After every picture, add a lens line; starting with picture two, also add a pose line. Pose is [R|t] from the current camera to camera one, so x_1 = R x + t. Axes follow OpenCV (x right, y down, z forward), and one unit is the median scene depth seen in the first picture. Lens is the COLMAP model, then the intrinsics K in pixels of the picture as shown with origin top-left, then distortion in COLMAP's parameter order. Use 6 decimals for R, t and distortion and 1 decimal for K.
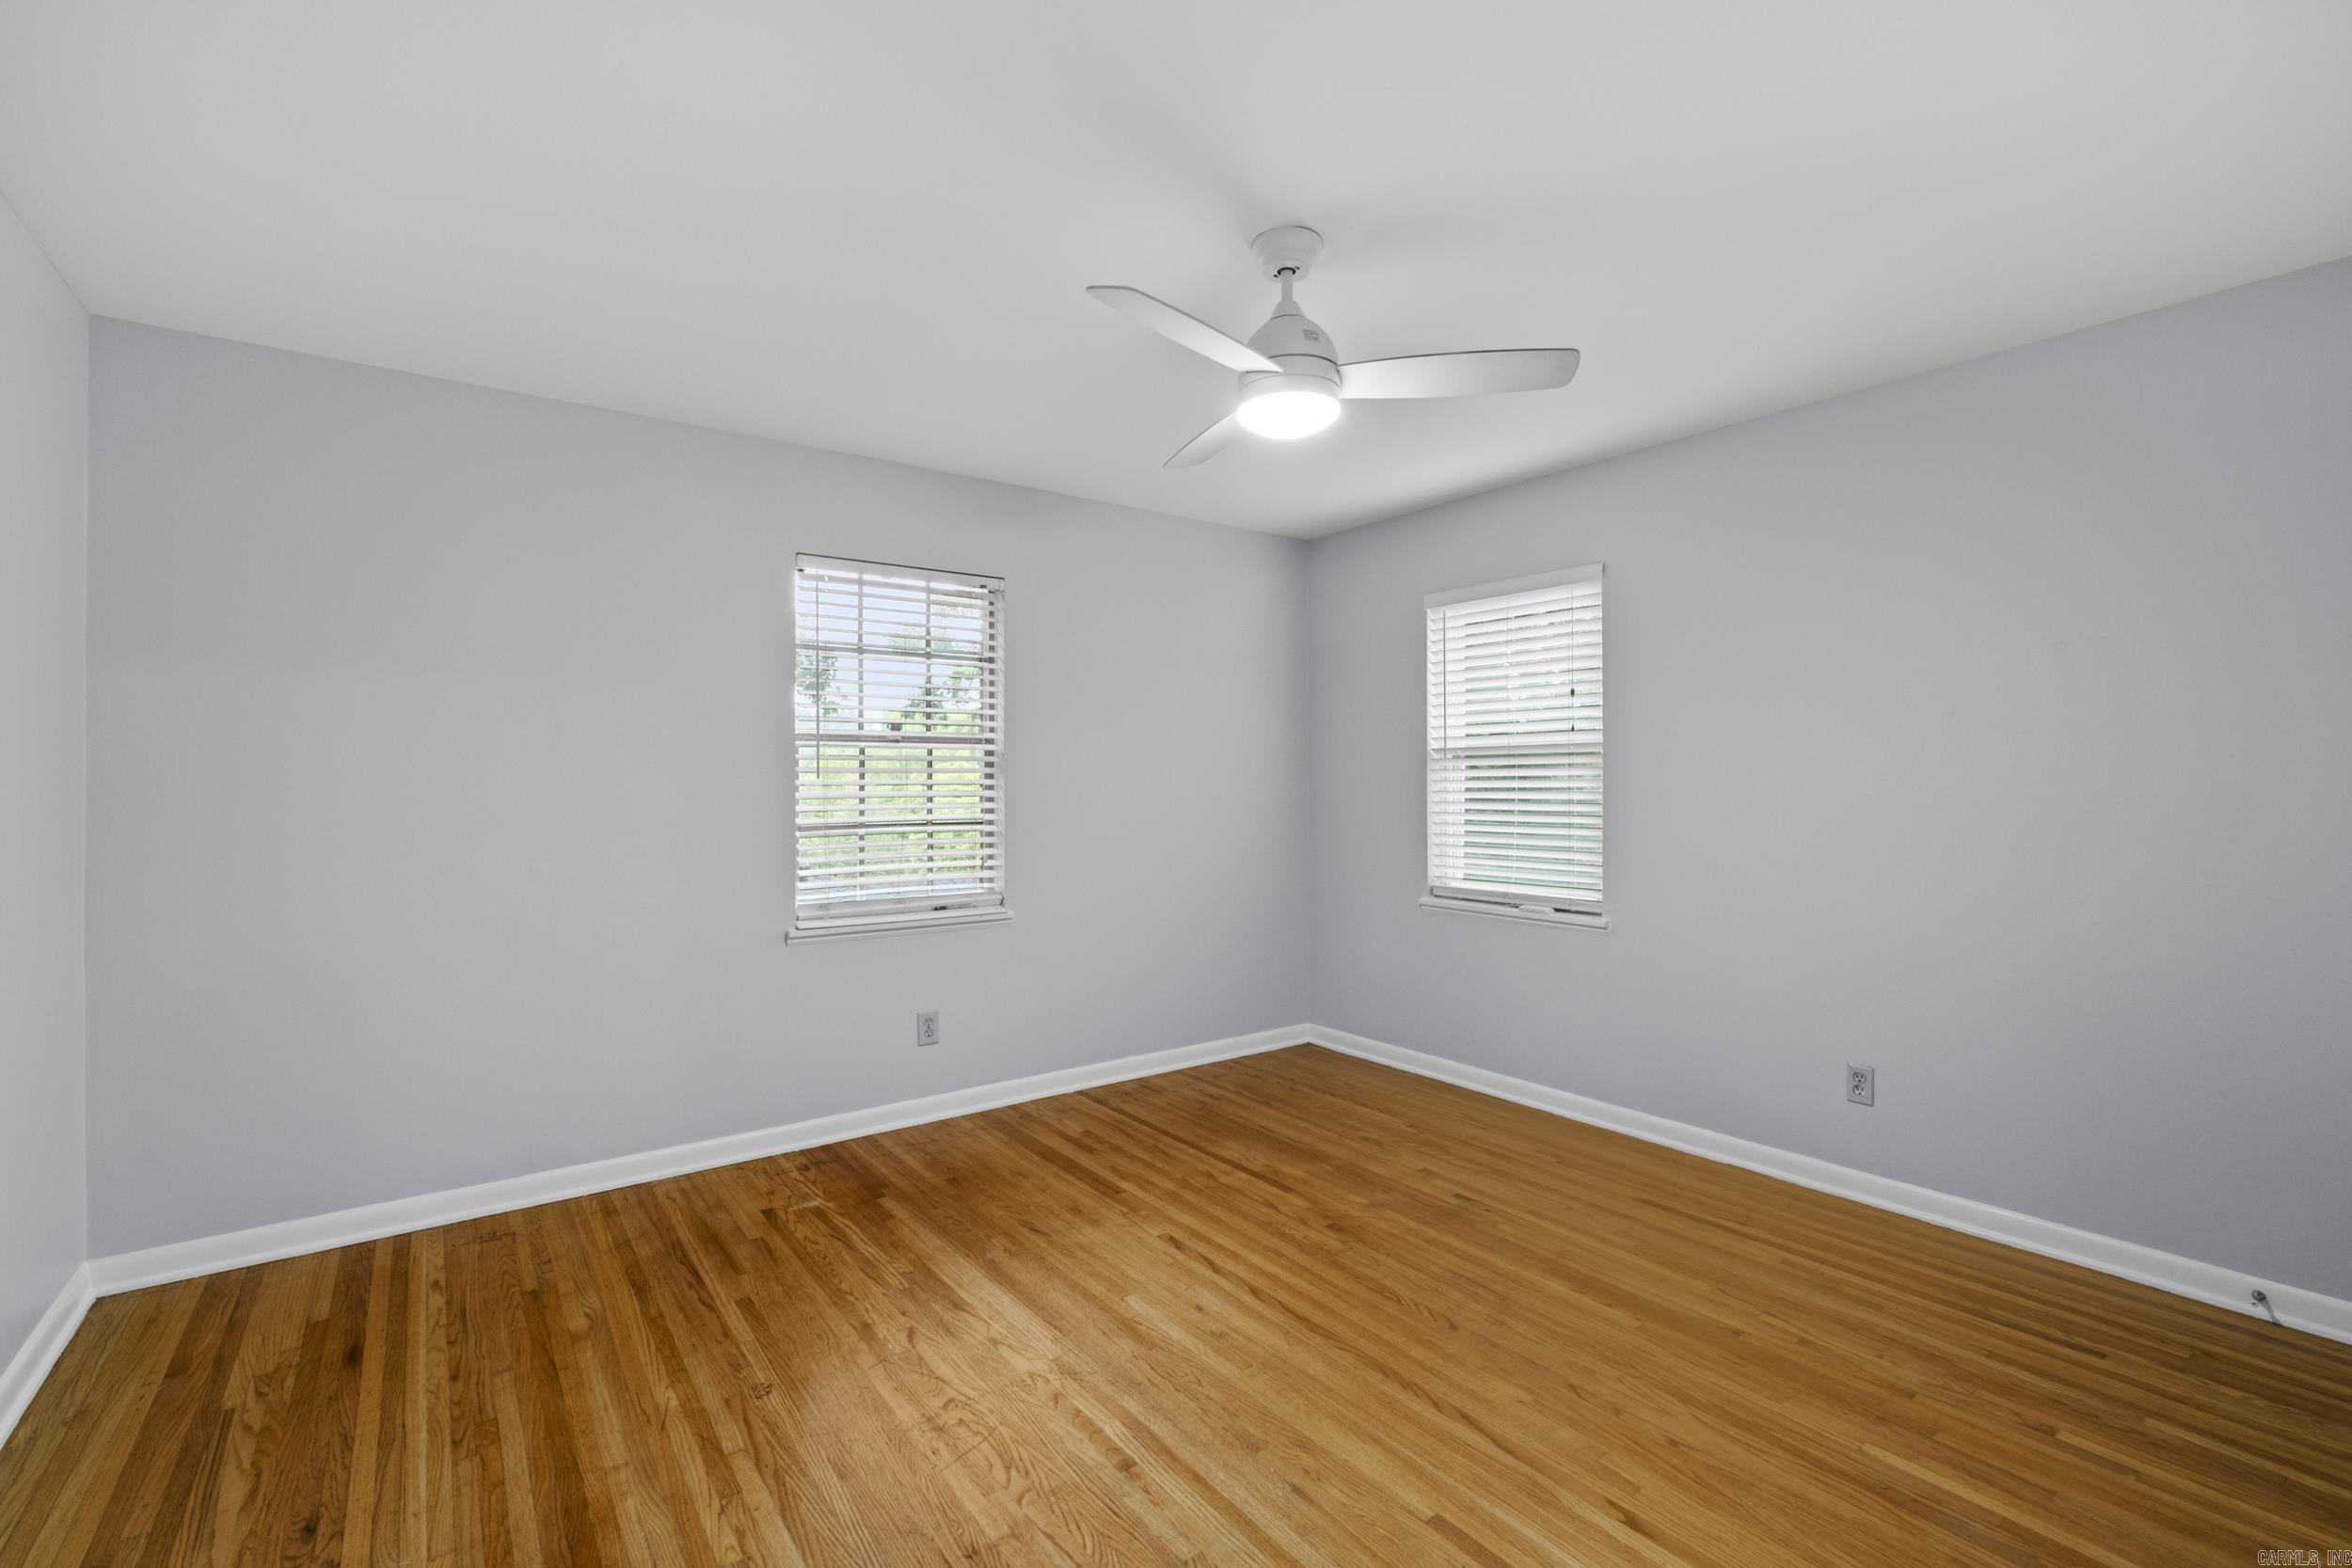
lens RADIAL K [[1029.5, 0, 1164.8], [0, 1029.5, 778.6], [0, 0, 1]] dist [-0.001706, -0.000428]
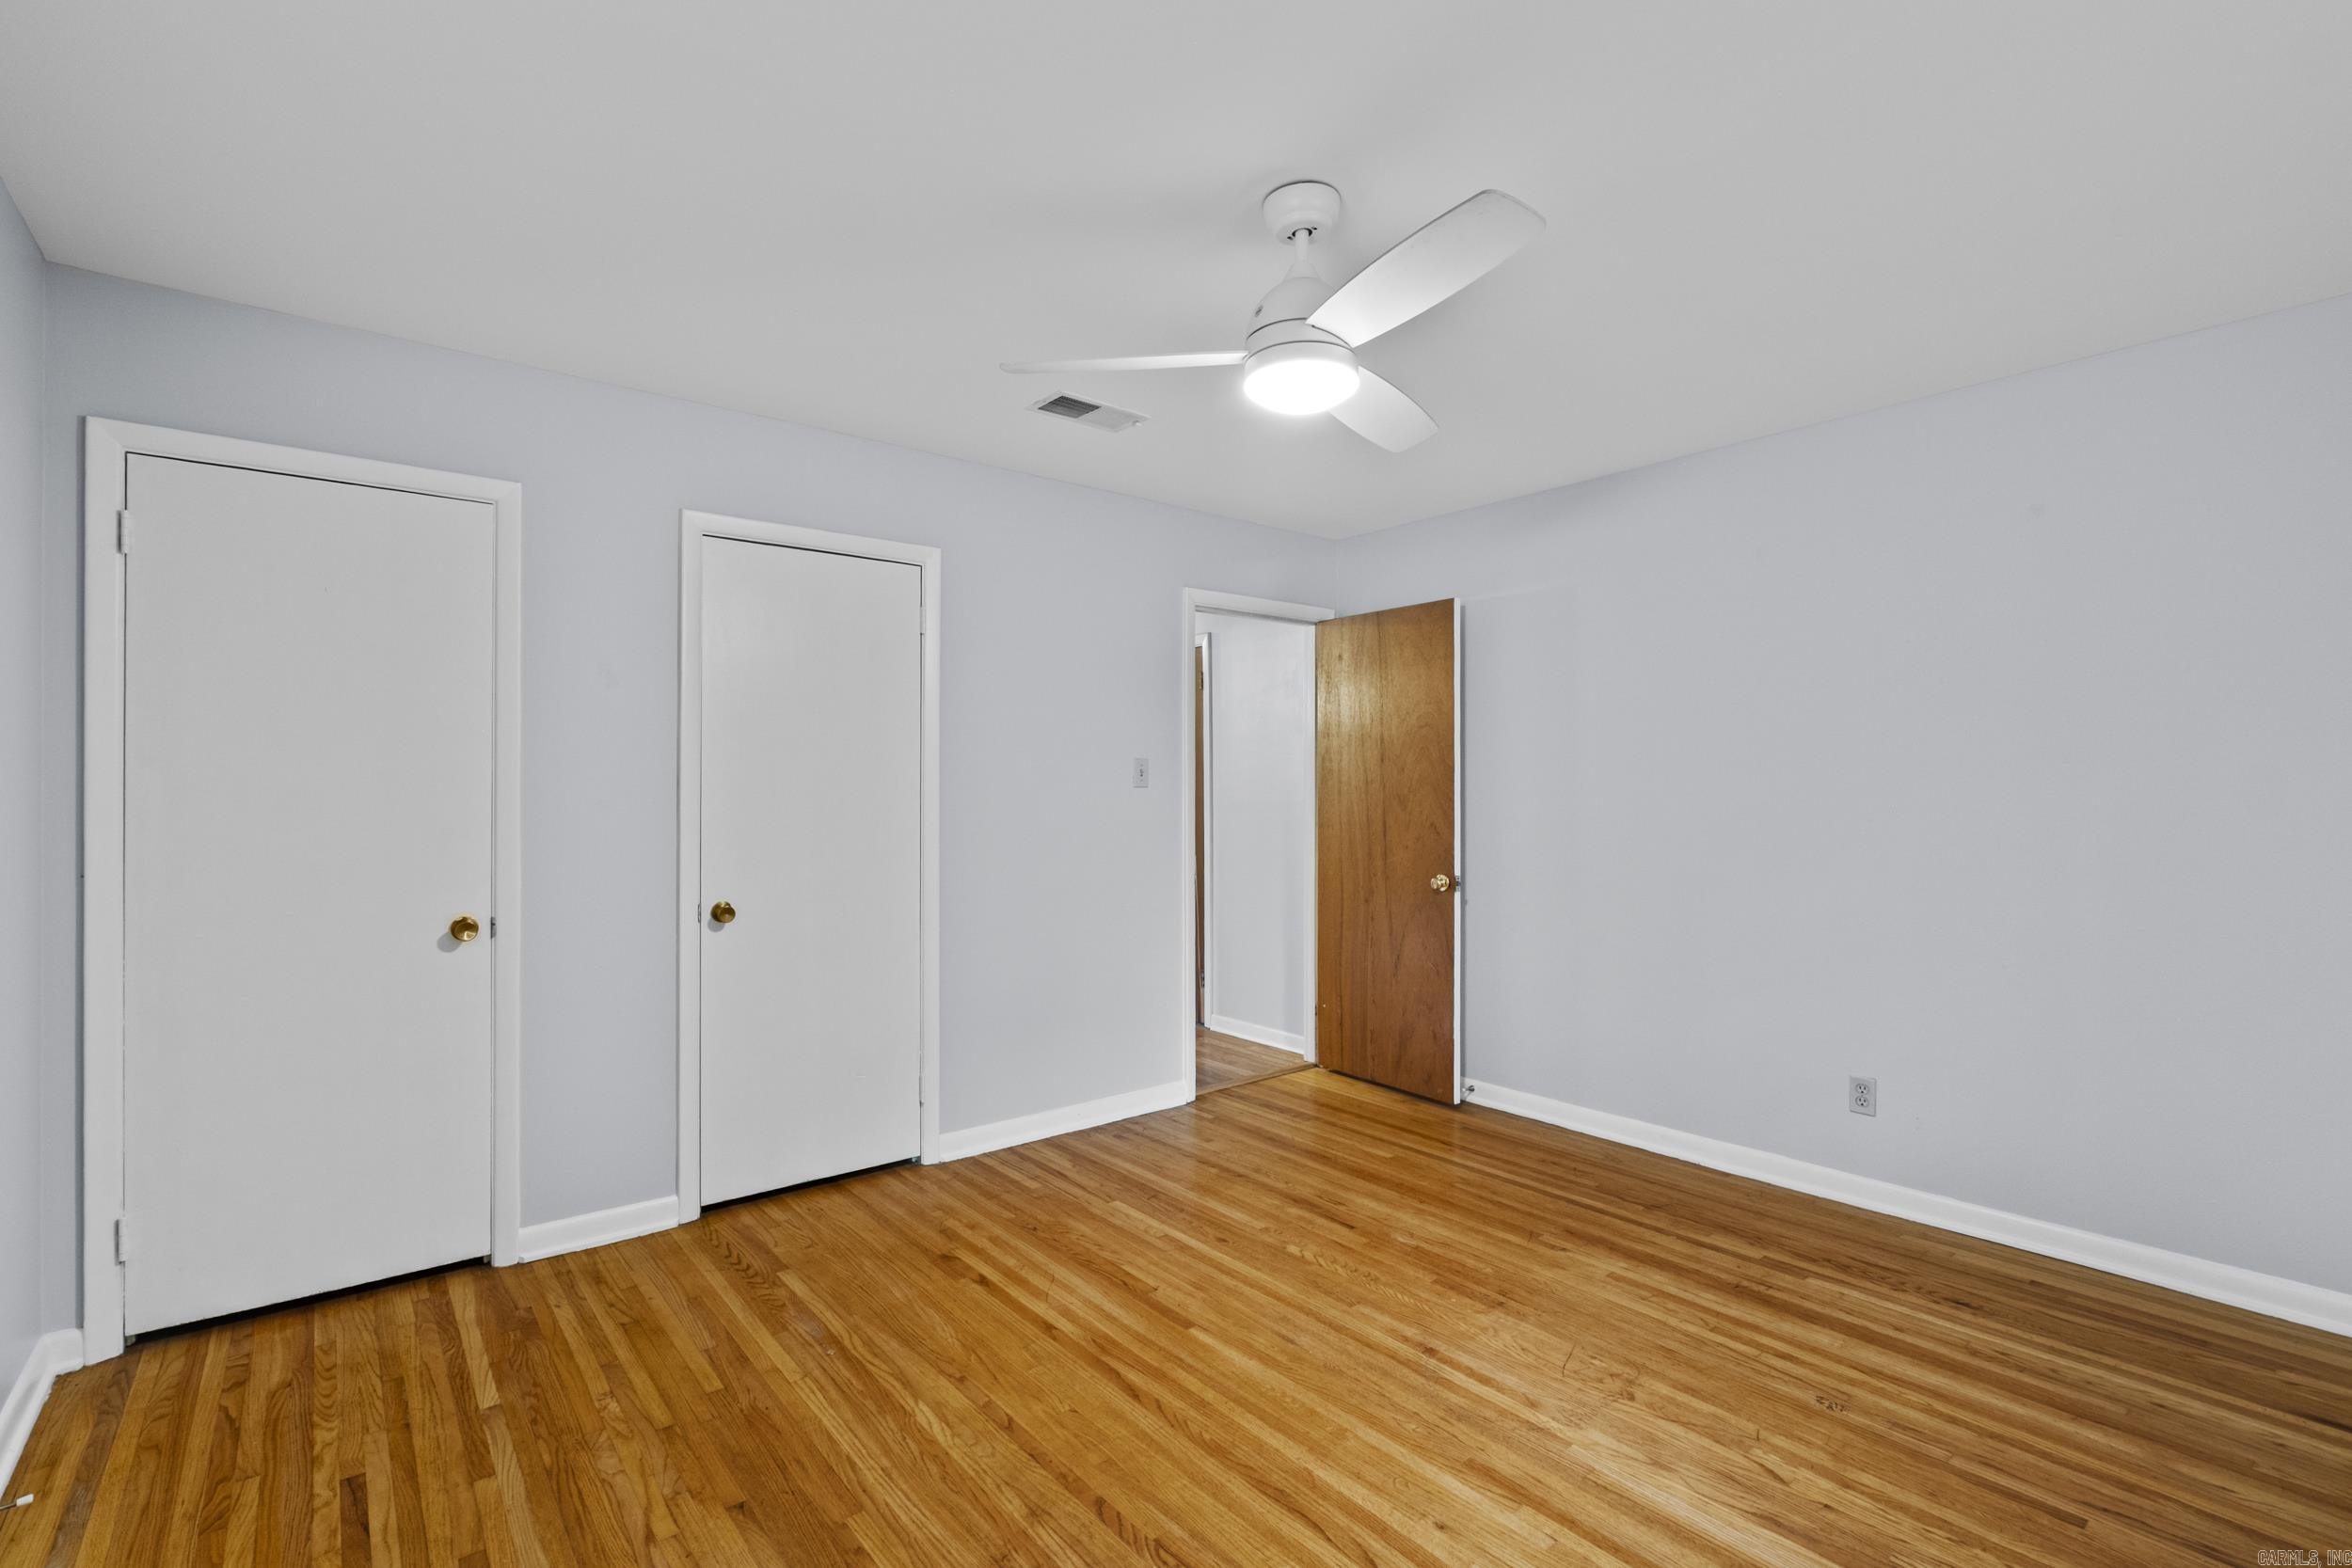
lens RADIAL K [[1029.5, 0, 1178.7], [0, 1029.5, 788.0], [0, 0, 1]] dist [-0.001706, -0.000428]
pose [[-0.998341, 0.005178, -0.057350, 0.298827], [0.005401, 0.999978, -0.003722, 0.000713], [0.057329, -0.004025, -0.998347, 2.018113]]
